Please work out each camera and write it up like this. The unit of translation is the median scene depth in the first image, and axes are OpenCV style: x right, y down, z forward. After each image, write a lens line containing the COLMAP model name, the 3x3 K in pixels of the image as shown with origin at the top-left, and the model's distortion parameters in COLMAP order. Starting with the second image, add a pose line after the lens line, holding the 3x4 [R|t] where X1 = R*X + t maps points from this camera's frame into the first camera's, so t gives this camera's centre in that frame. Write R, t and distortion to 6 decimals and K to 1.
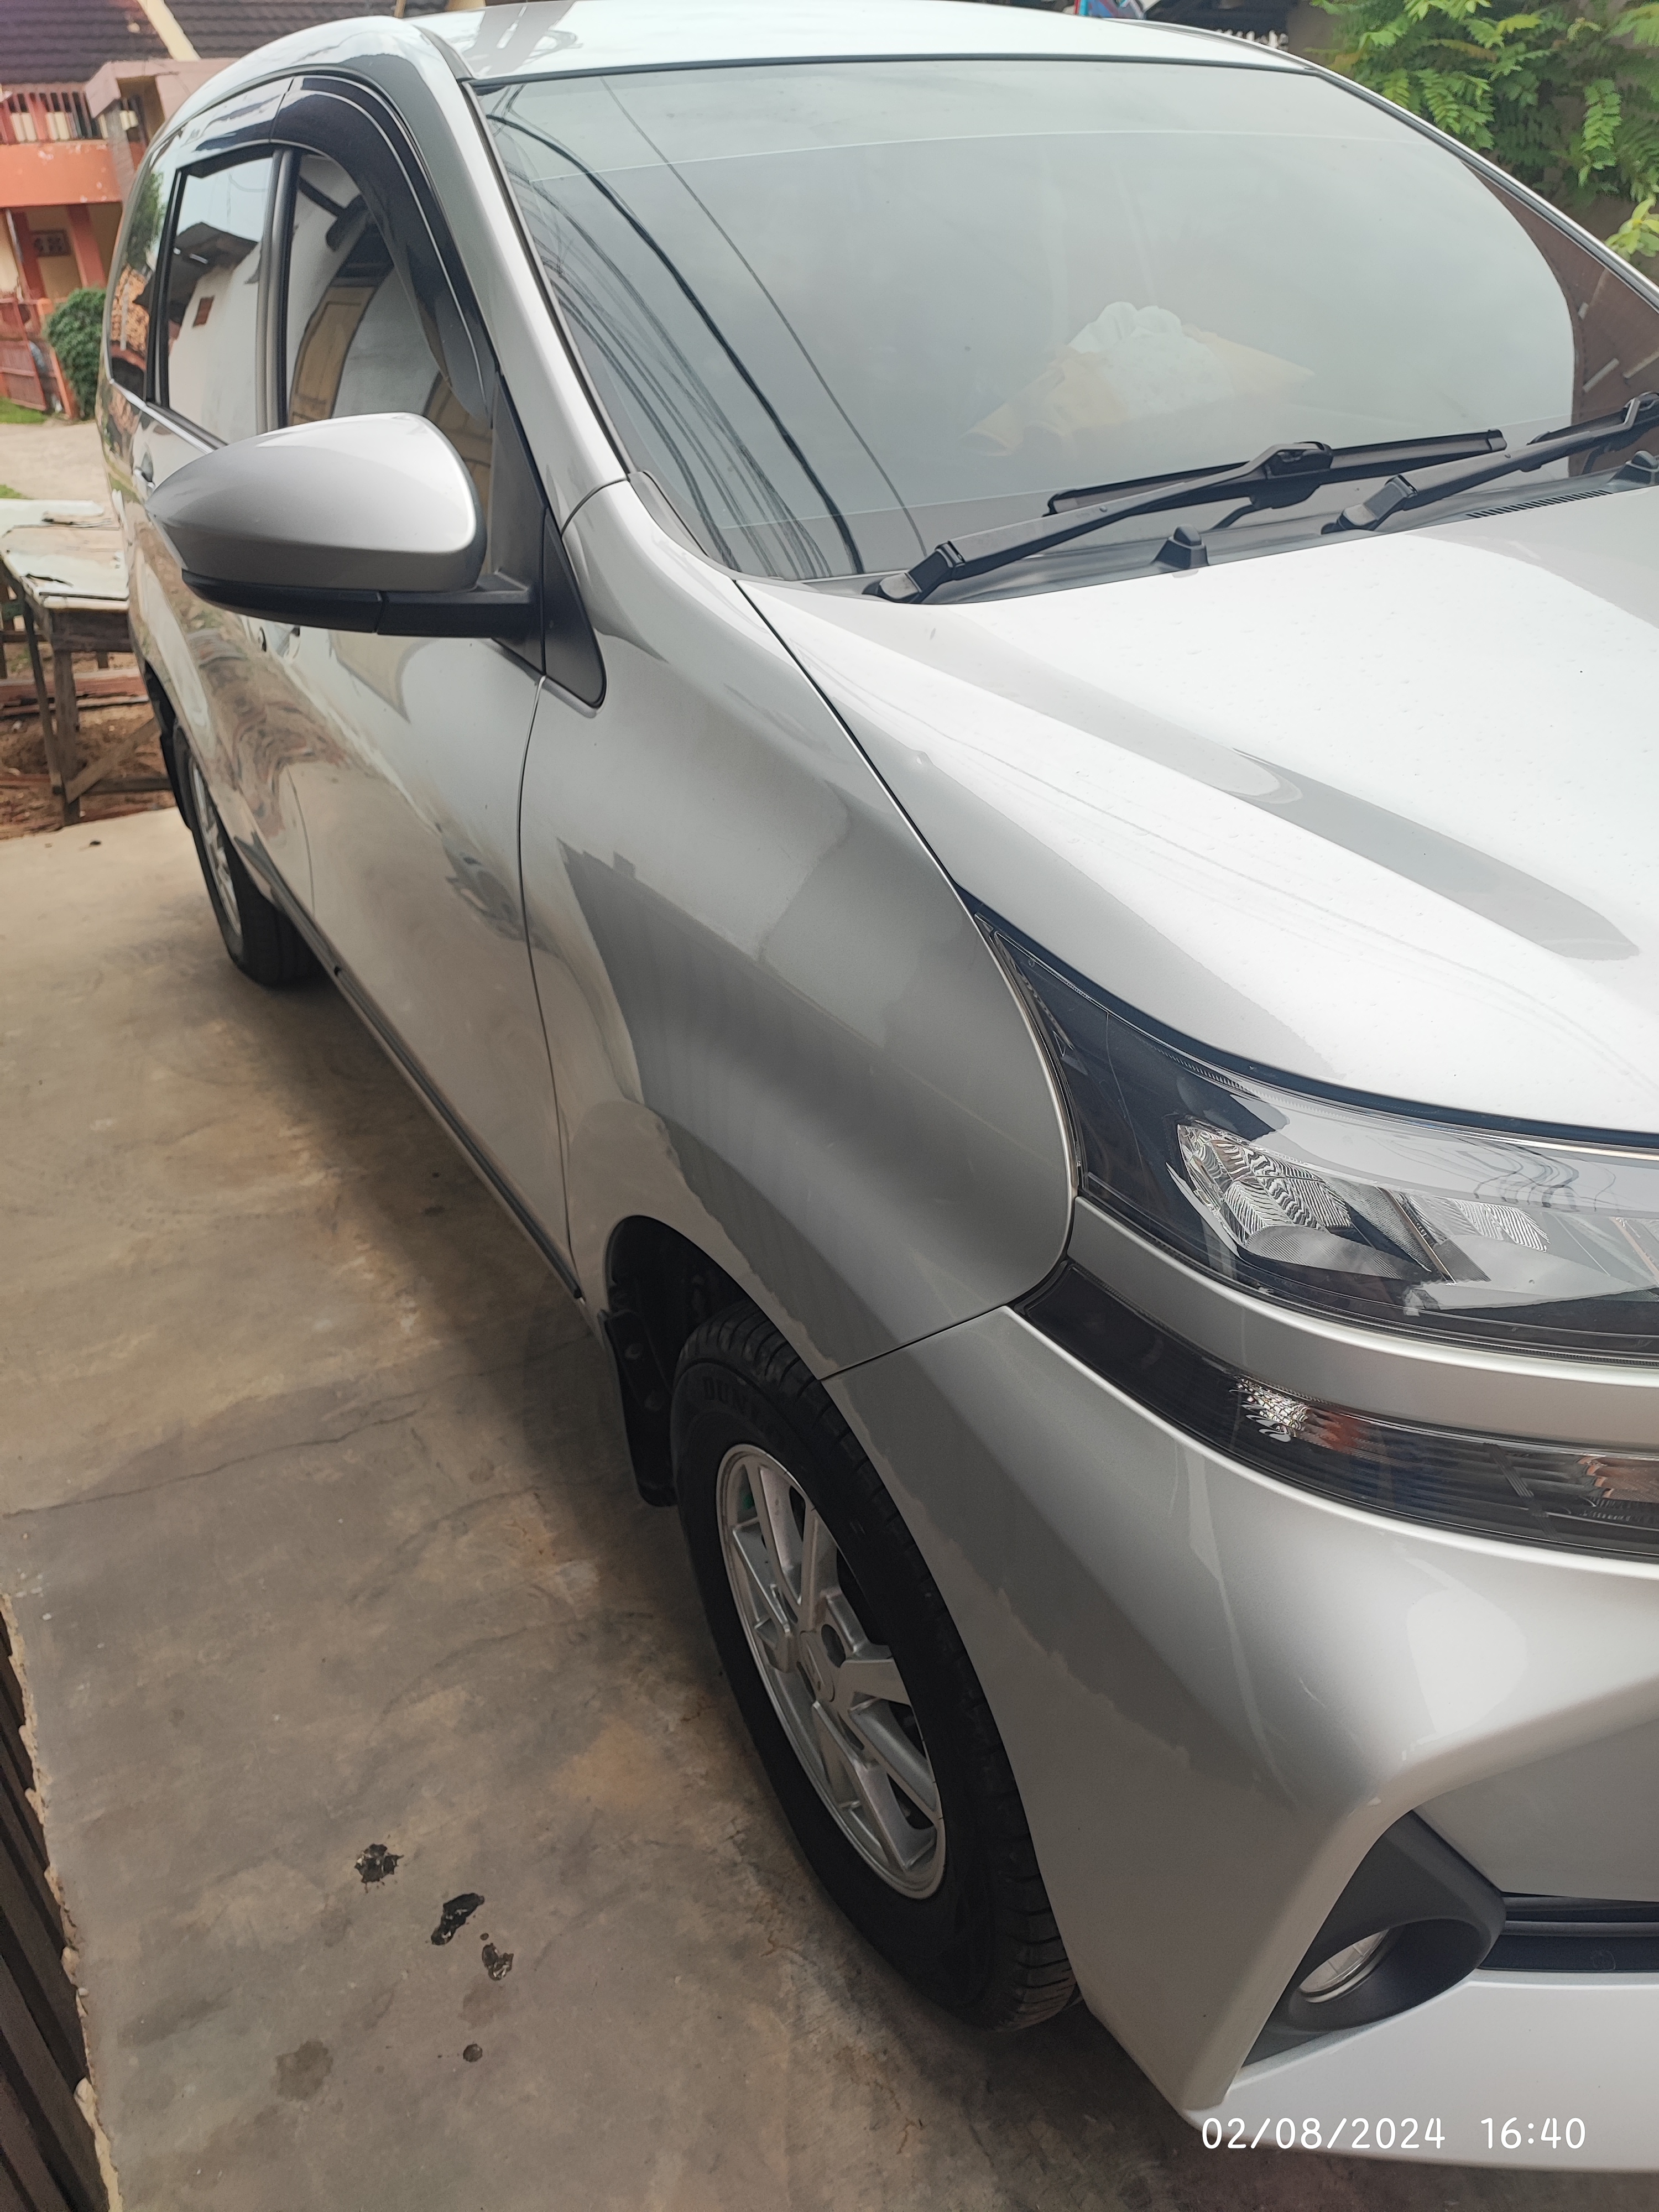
lens RADIAL K [[1616.7, 0, 841.4], [0, 1616.7, 1101.6], [0, 0, 1]] dist [0.033553, -0.030648]
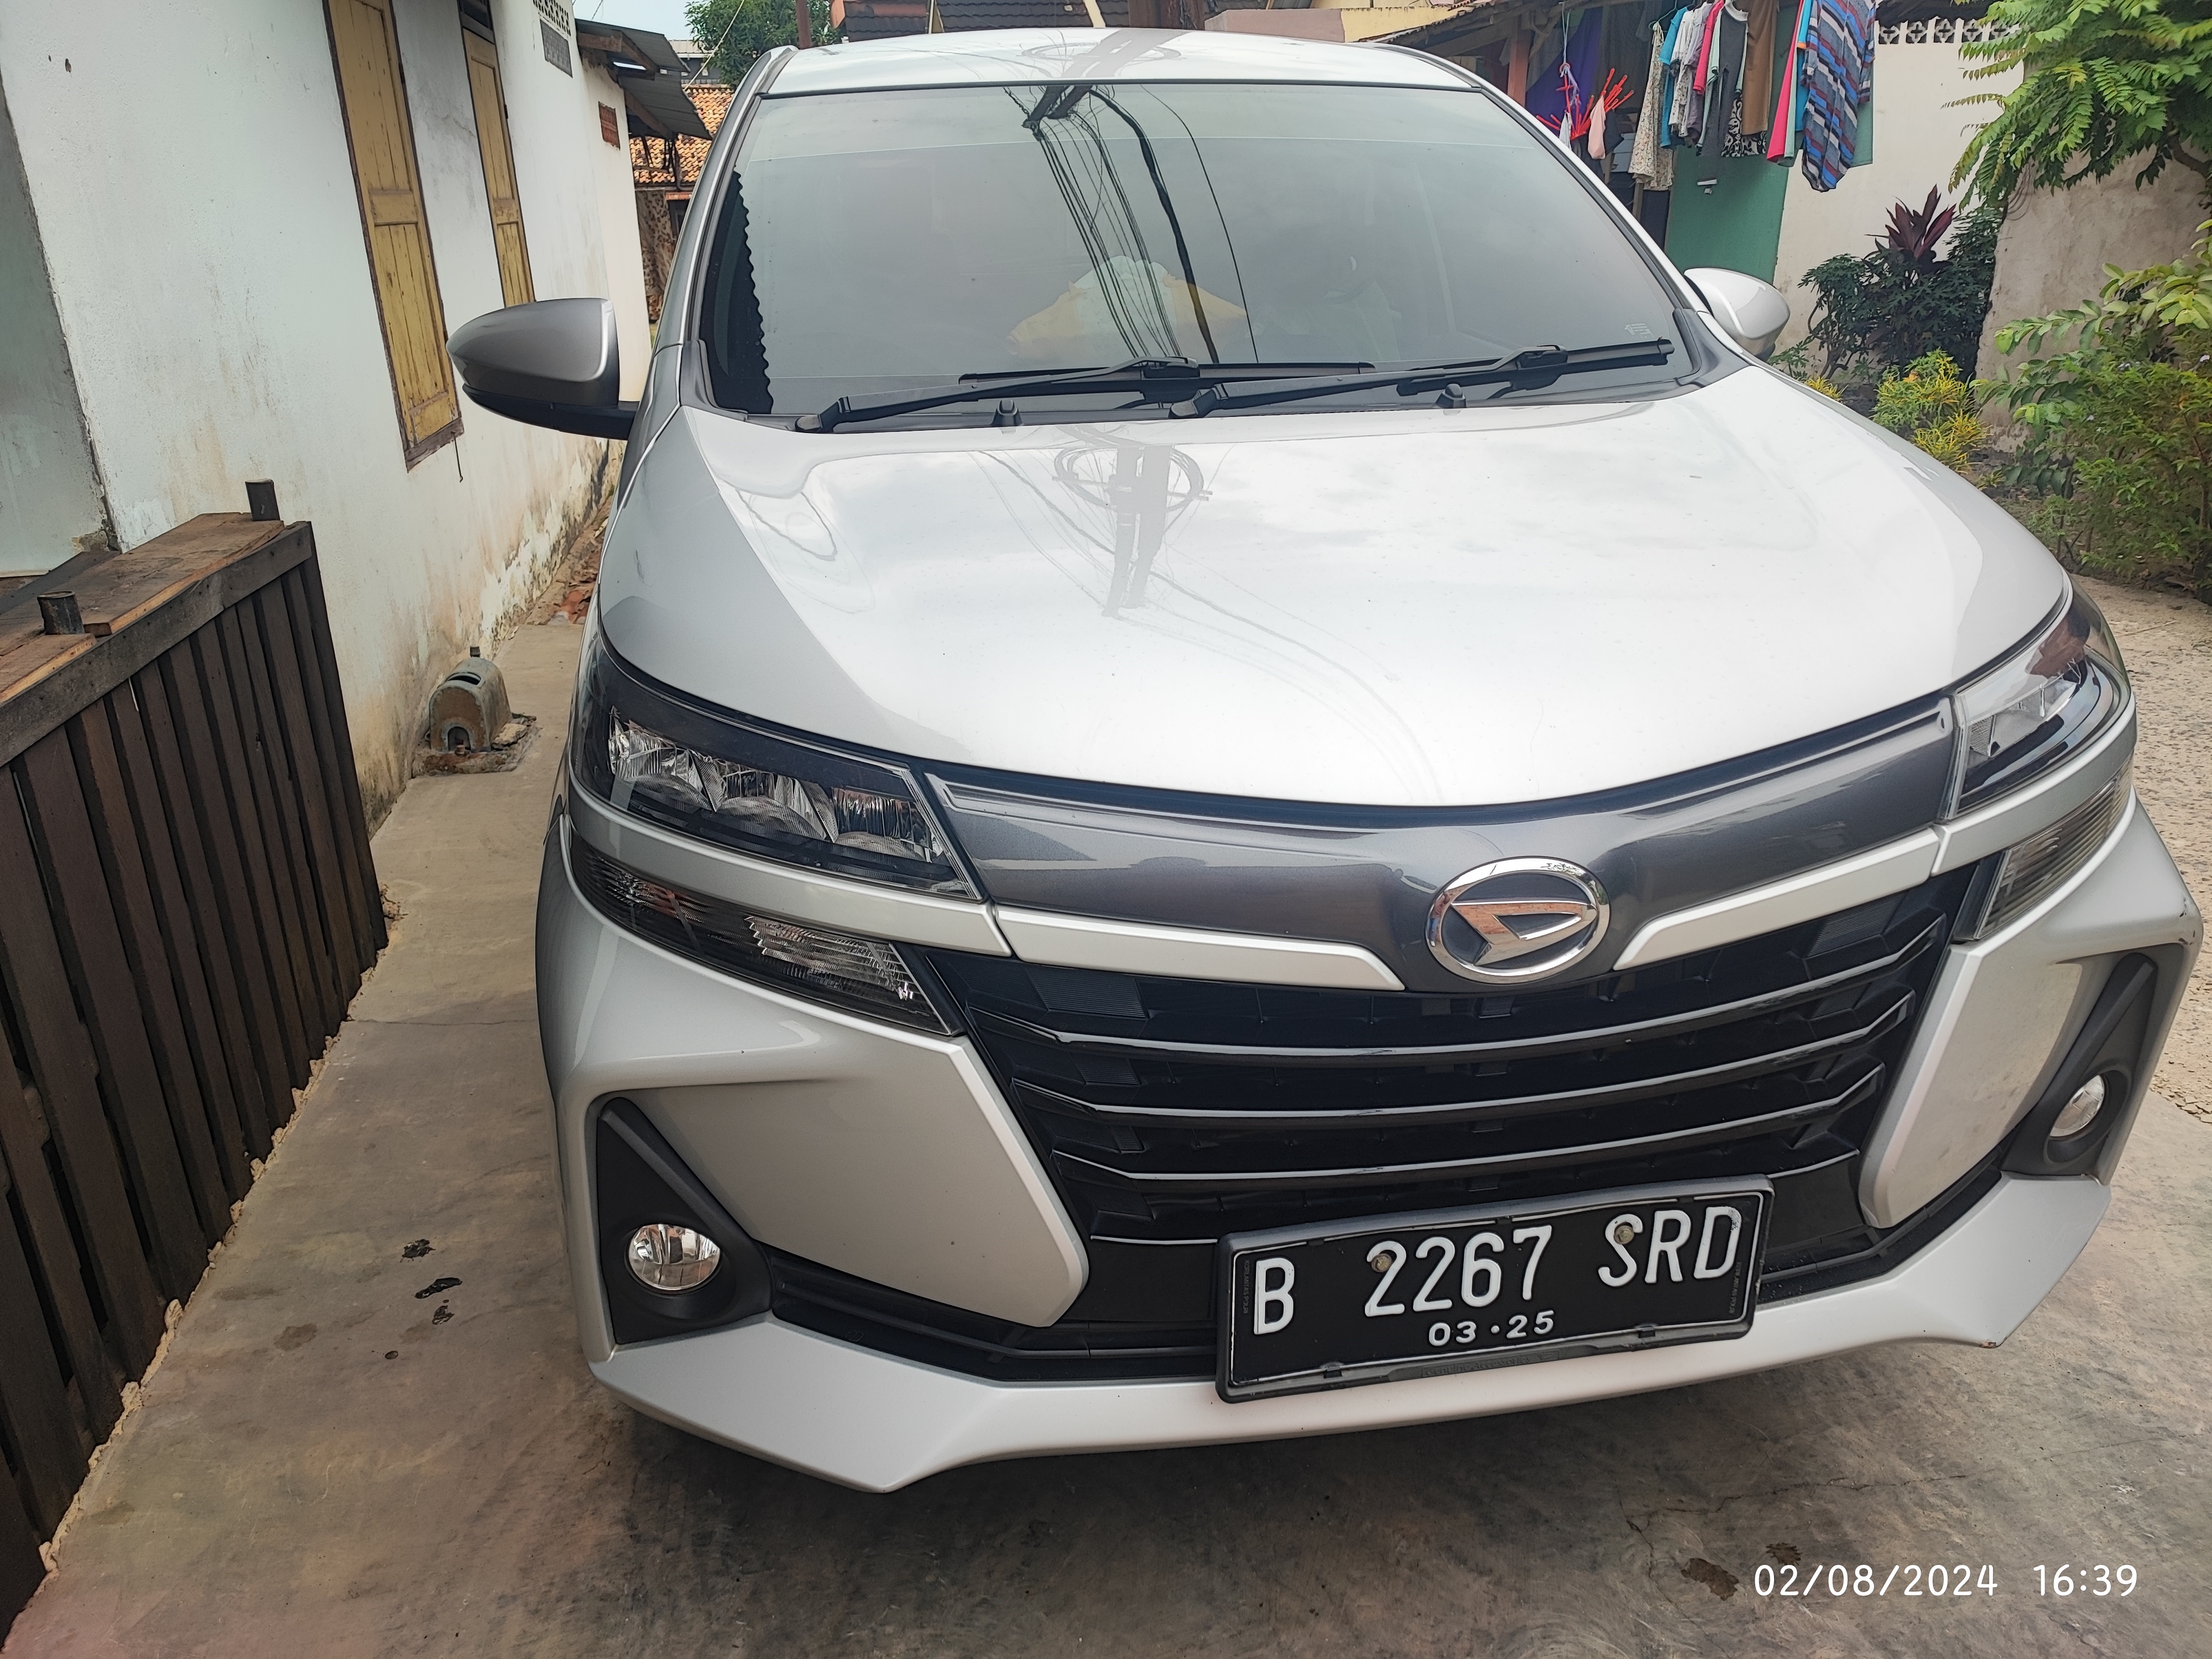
lens RADIAL K [[1616.7, 0, 1128.2], [0, 1616.7, 803.0], [0, 0, 1]] dist [0.033553, -0.030648]
pose [[0.937944, 0.152509, -0.311450, 0.805224], [-0.190977, 0.976808, -0.096815, 0.114783], [0.289462, 0.150287, 0.945318, -0.279810]]
